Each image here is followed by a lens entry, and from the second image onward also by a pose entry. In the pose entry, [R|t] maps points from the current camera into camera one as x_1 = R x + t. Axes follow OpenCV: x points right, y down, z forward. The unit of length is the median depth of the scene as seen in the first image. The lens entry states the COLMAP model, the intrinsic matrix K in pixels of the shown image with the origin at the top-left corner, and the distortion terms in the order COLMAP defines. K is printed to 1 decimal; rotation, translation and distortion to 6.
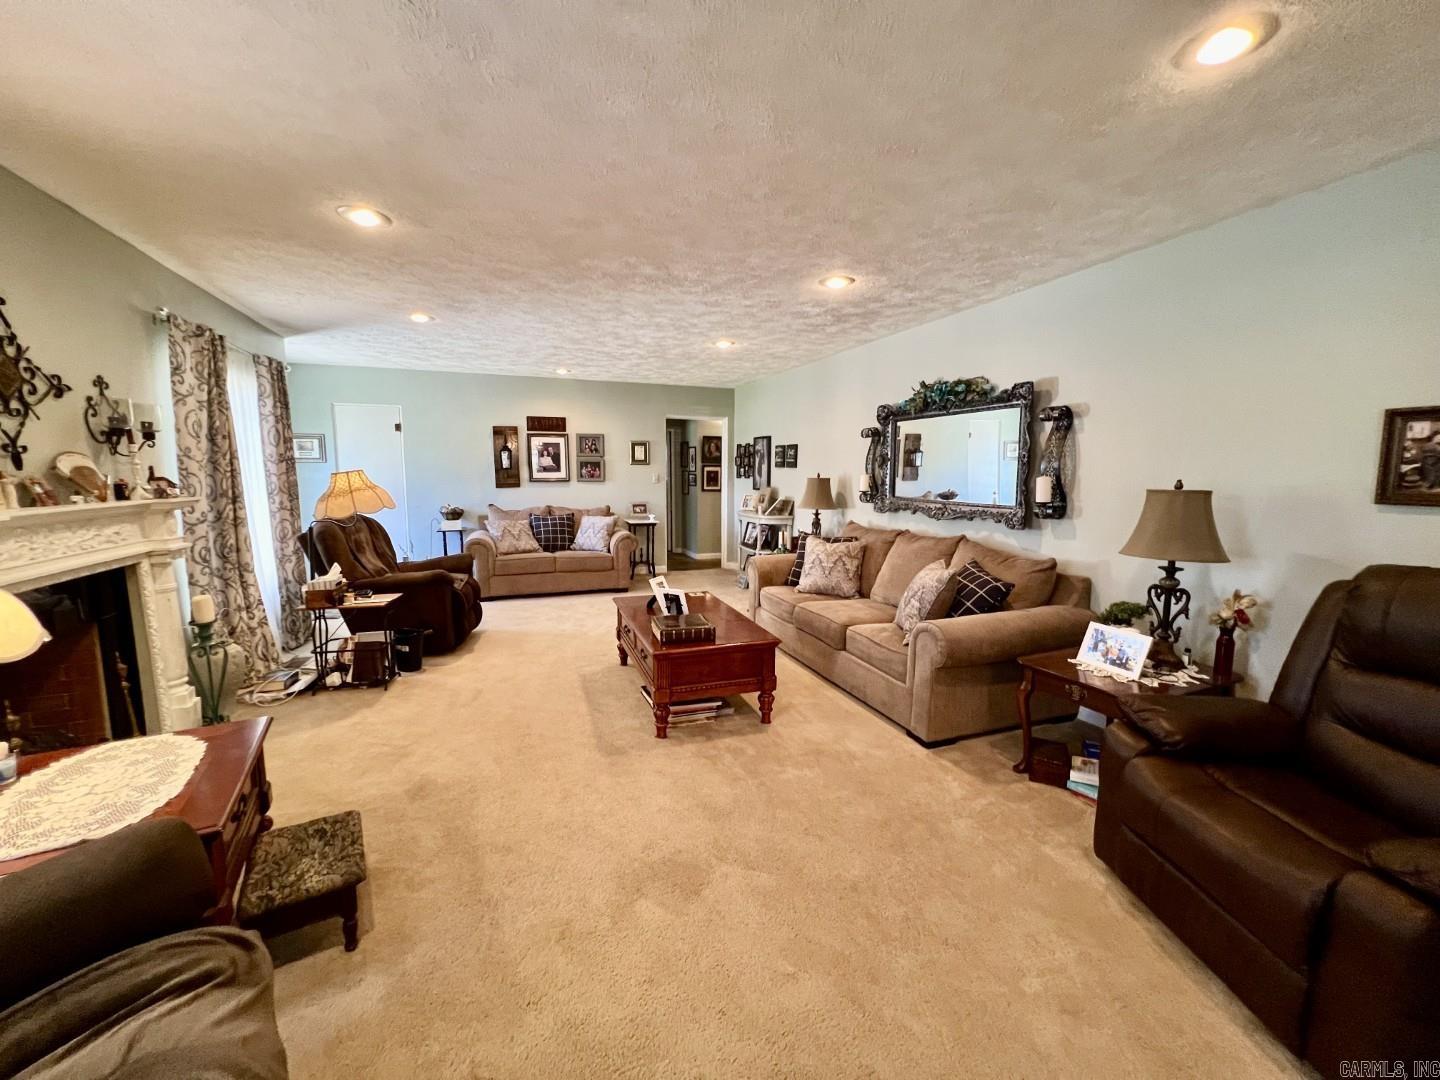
lens RADIAL K [[574.3, 0, 716.3], [0, 574.3, 535.9], [0, 0, 1]] dist [-0.001716, 0.000044]
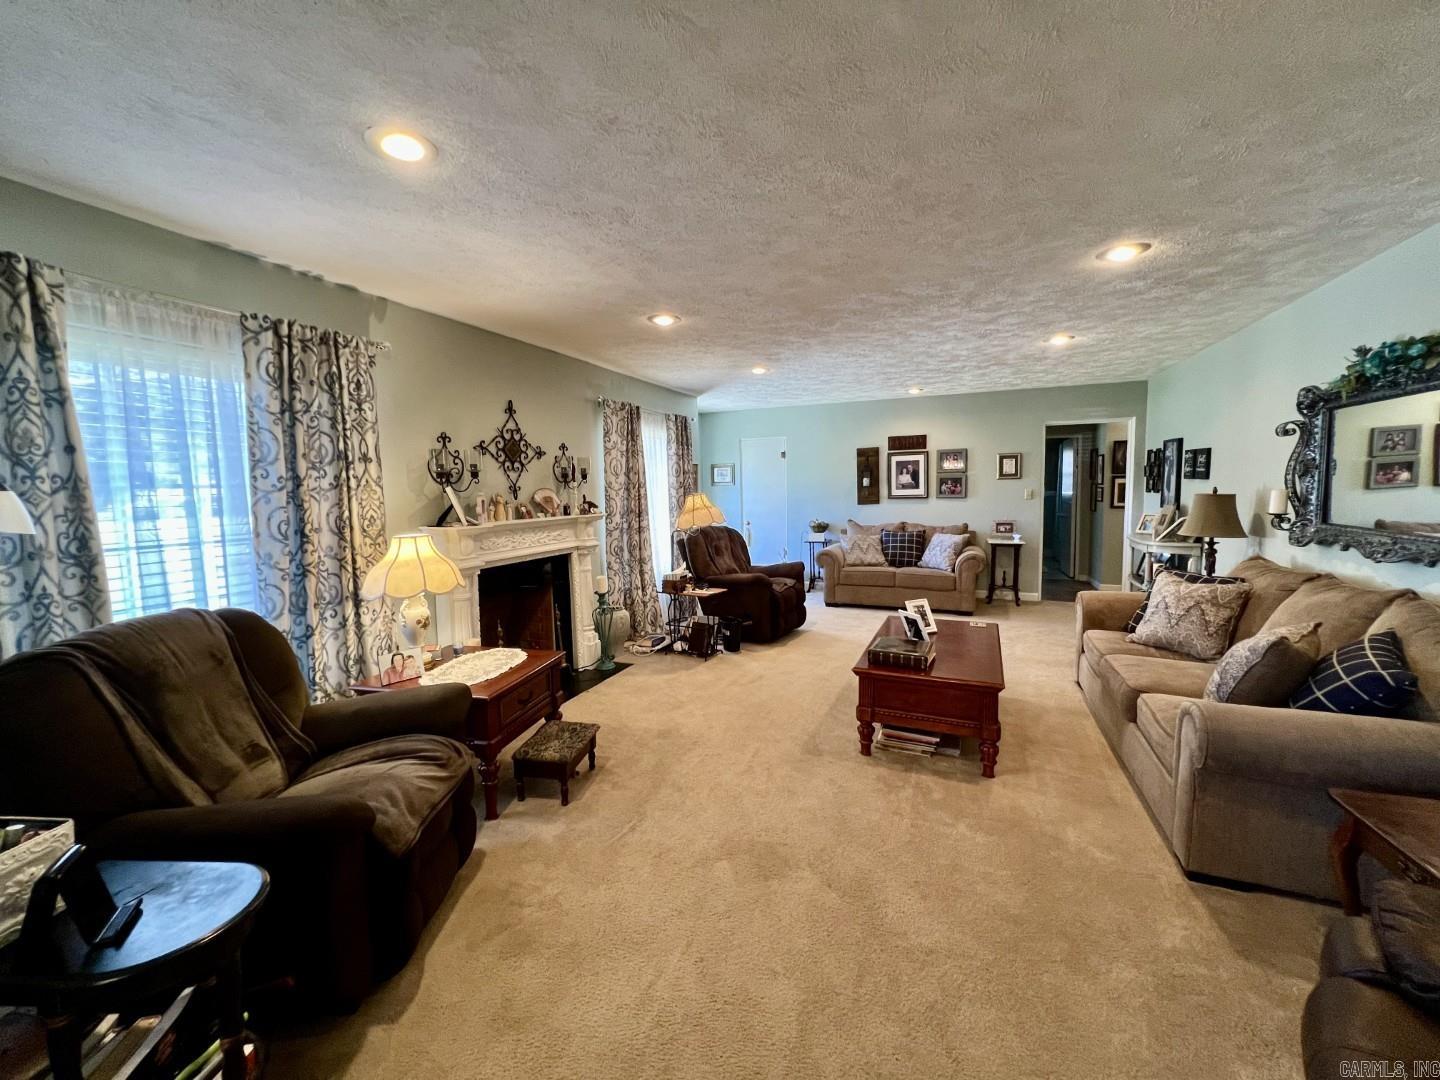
lens RADIAL K [[574.3, 0, 716.3], [0, 574.3, 535.9], [0, 0, 1]] dist [-0.001716, 0.000044]
pose [[0.725738, 0.040010, -0.686807, 0.331340], [-0.054737, 0.998501, 0.000328, -0.019381], [0.685790, 0.037356, 0.726840, 0.050221]]
